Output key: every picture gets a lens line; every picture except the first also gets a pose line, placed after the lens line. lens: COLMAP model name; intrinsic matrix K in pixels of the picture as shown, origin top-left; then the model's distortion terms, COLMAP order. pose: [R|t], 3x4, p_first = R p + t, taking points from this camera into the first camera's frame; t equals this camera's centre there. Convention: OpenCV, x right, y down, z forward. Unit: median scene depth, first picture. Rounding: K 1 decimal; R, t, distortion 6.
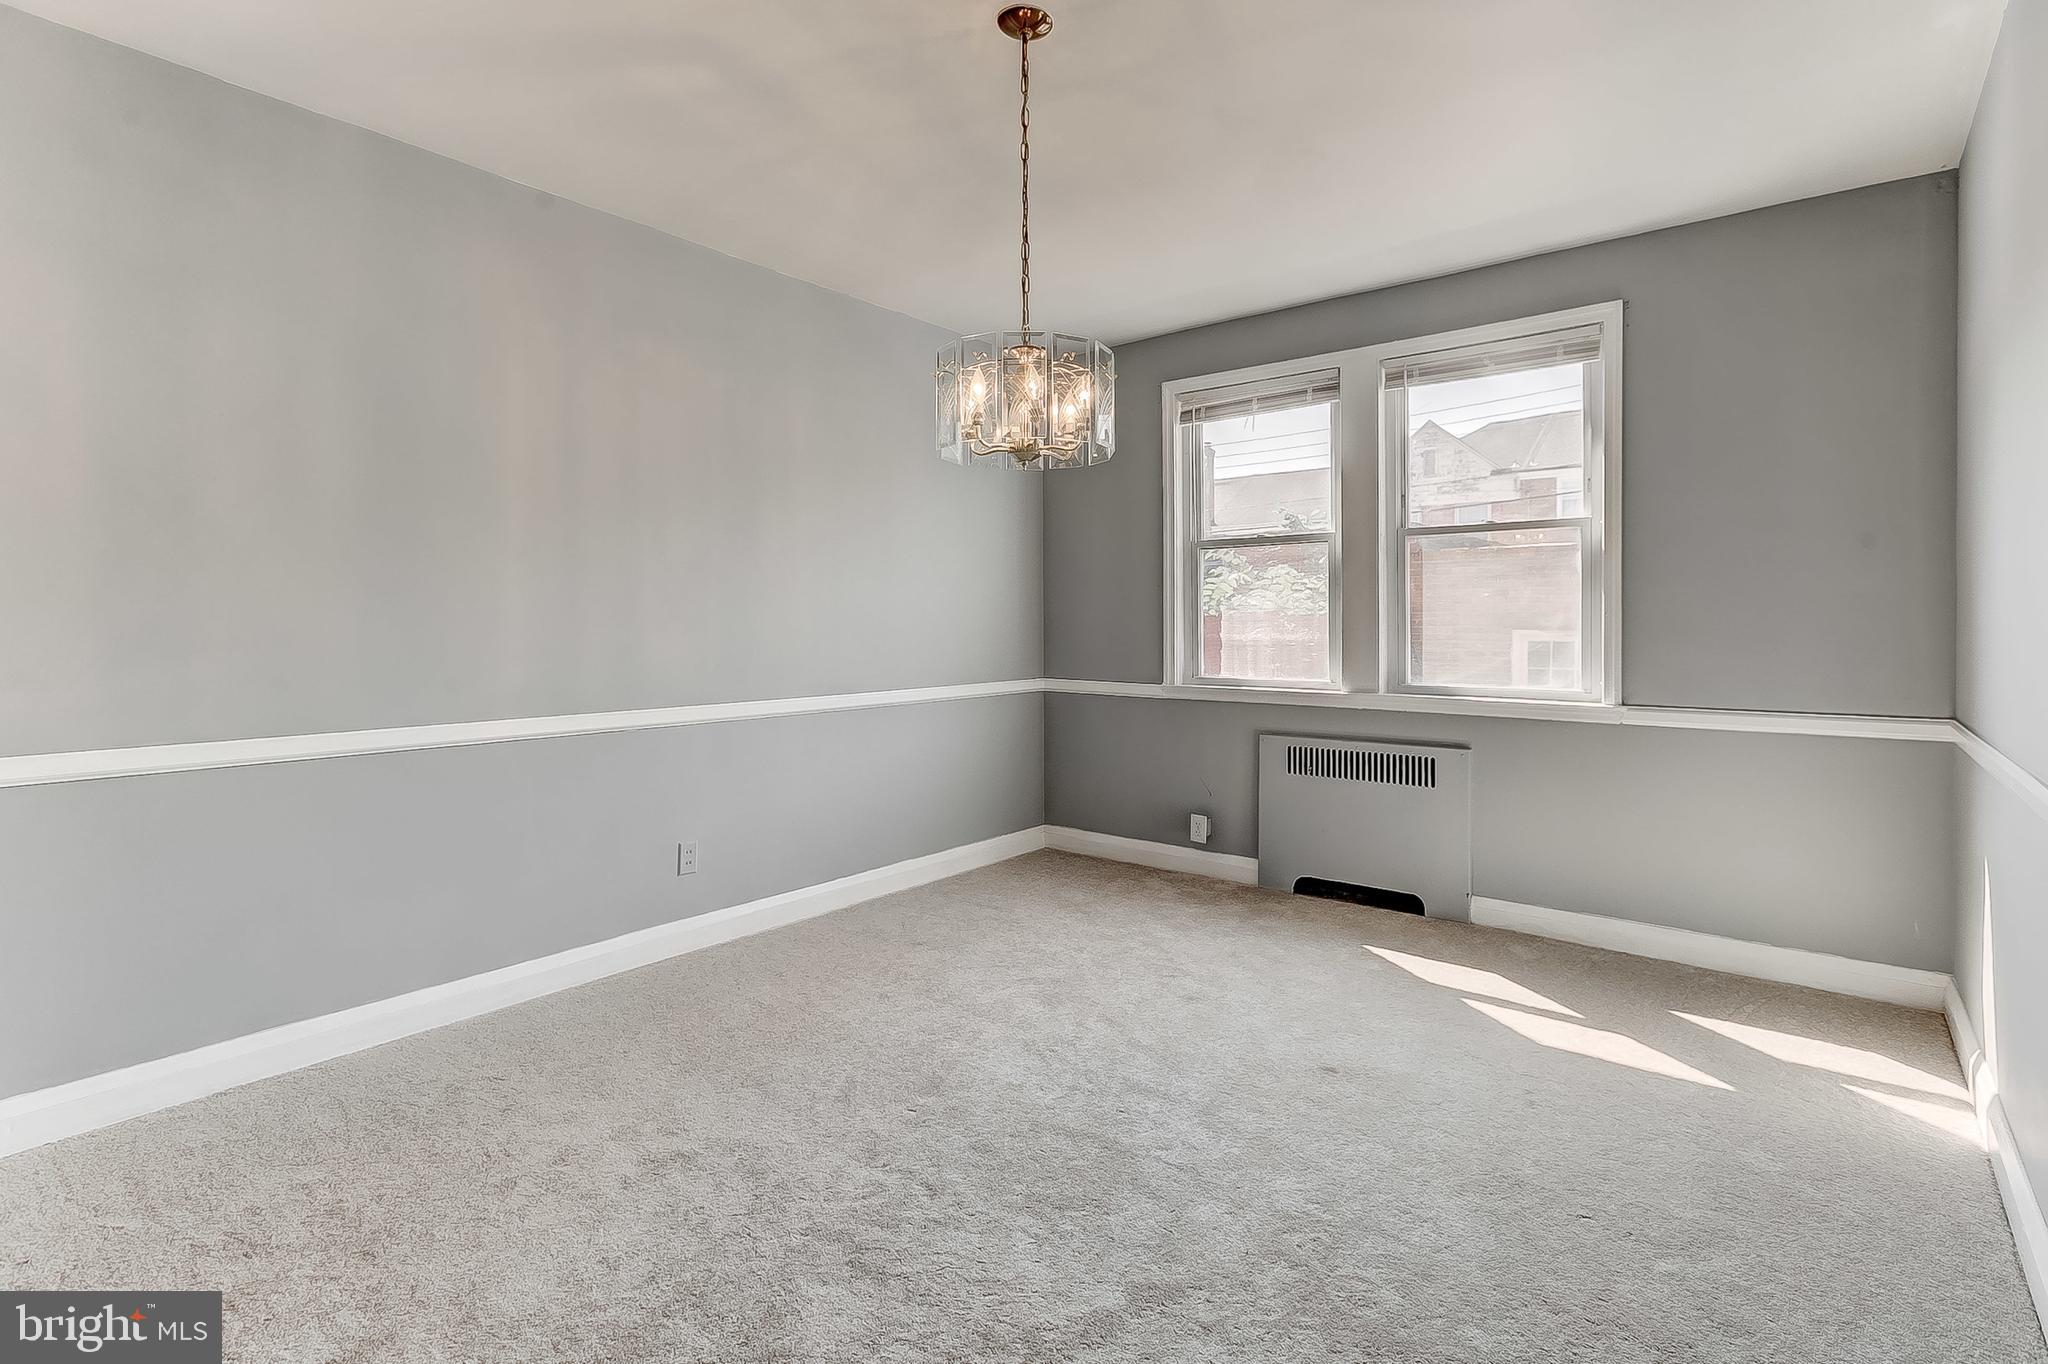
lens RADIAL K [[1023.6, 0, 1020.1], [0, 1023.6, 623.0], [0, 0, 1]] dist [-0.000576, -0.000100]
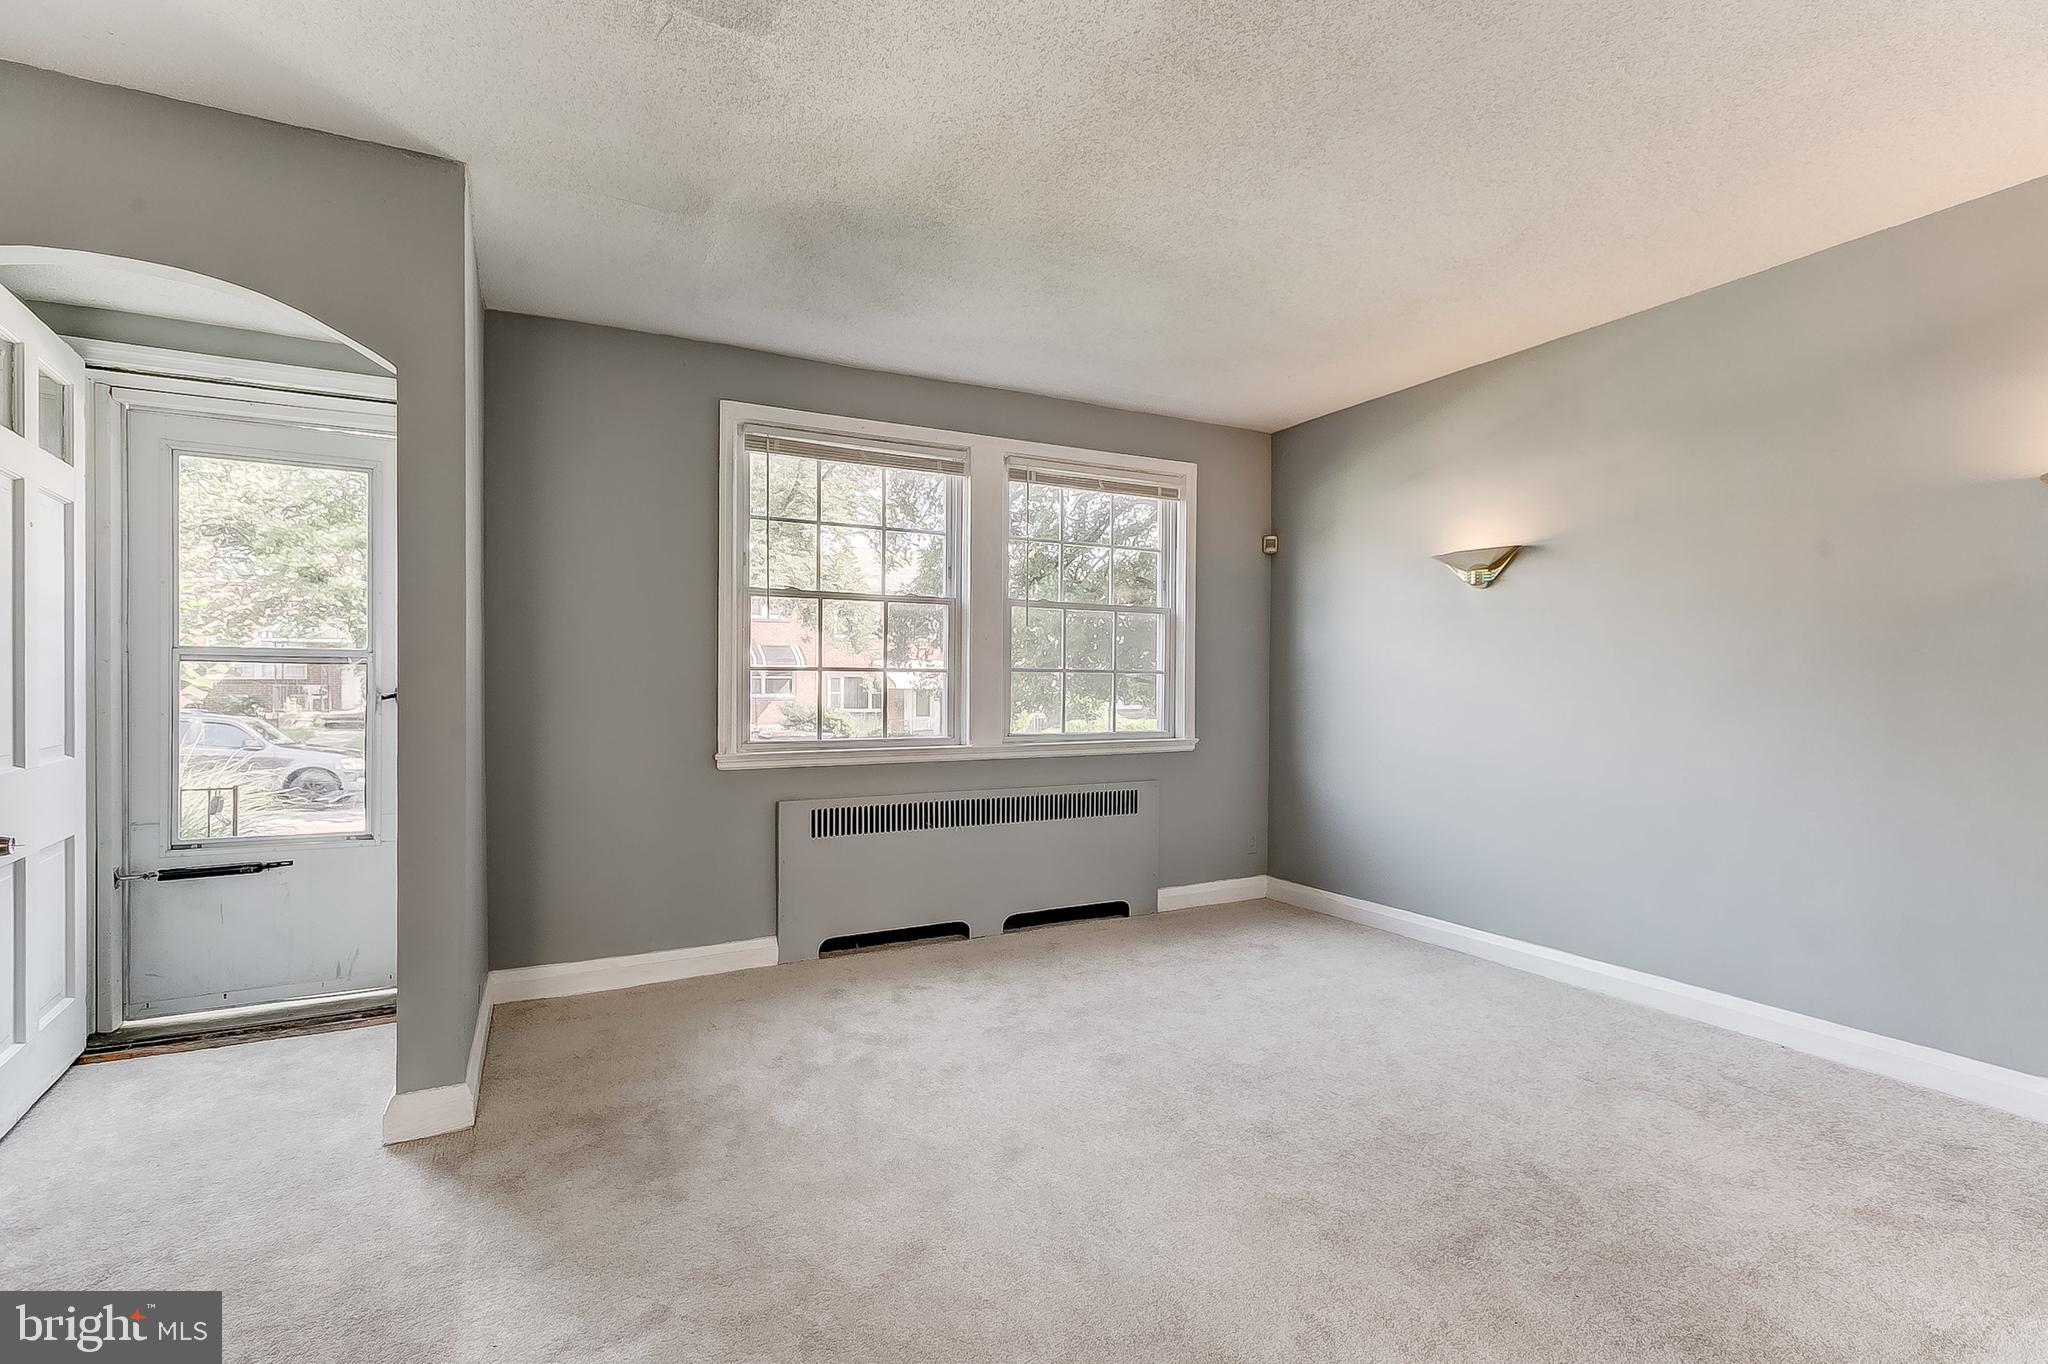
lens RADIAL K [[992.8, 0, 1022.5], [0, 992.8, 692.9], [0, 0, 1]] dist [0.000441, 0.000009]
pose [[0.347412, -0.005195, 0.937698, -0.671342], [-0.002196, 0.999977, 0.006353, 0.002974], [-0.937710, -0.004266, 0.347393, 0.588149]]
